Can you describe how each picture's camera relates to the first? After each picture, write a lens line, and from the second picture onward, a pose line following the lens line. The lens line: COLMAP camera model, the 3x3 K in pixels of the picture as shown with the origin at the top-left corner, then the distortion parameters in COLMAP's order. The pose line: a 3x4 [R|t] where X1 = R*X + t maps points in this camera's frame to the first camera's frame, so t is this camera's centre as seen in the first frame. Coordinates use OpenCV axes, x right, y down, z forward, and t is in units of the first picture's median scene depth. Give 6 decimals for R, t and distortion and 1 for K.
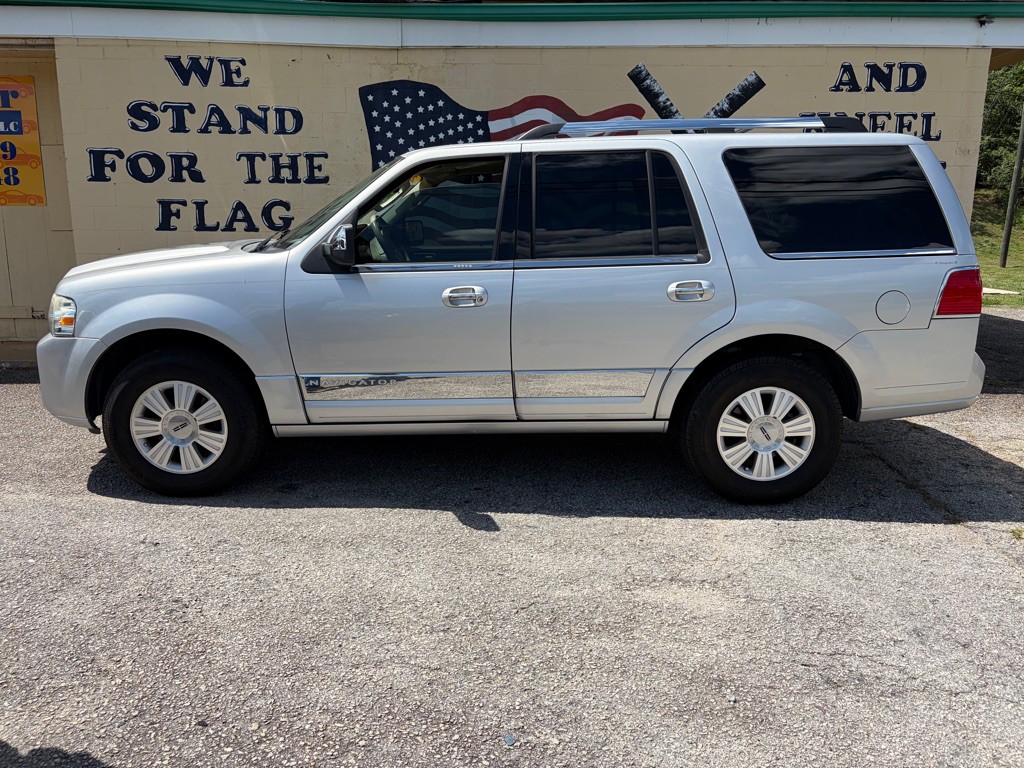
lens RADIAL K [[792.5, 0, 512.0], [0, 792.5, 384.0], [0, 0, 1]] dist [0.019714, 0.006827]
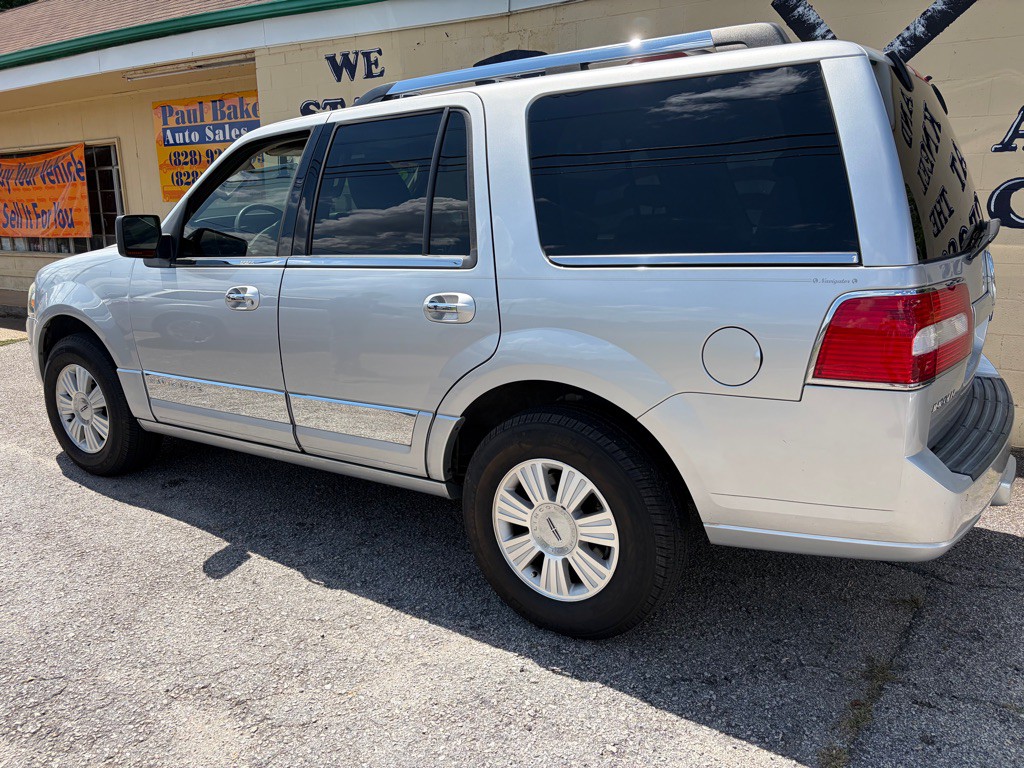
lens RADIAL K [[788.7, 0, 510.6], [0, 788.7, 388.1], [0, 0, 1]] dist [0.044741, -0.056995]
pose [[0.828610, 0.111271, -0.548656, 0.389334], [-0.100700, 0.993688, 0.049444, -0.050670], [0.550695, 0.014280, 0.834585, 0.264332]]
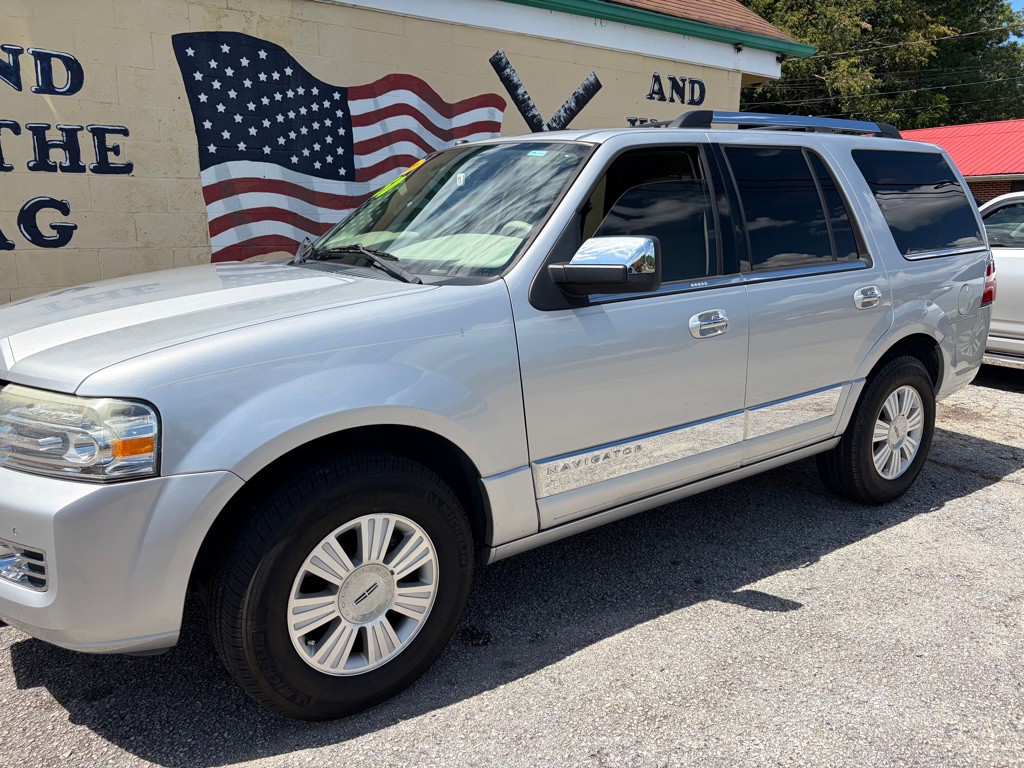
lens RADIAL K [[784.8, 0, 519.3], [0, 784.8, 383.0], [0, 0, 1]] dist [0.015274, 0.002573]
pose [[0.794839, -0.132737, 0.592125, -0.399701], [0.132699, 0.990186, 0.043842, -0.066245], [-0.592134, 0.043727, 0.804653, 0.289279]]
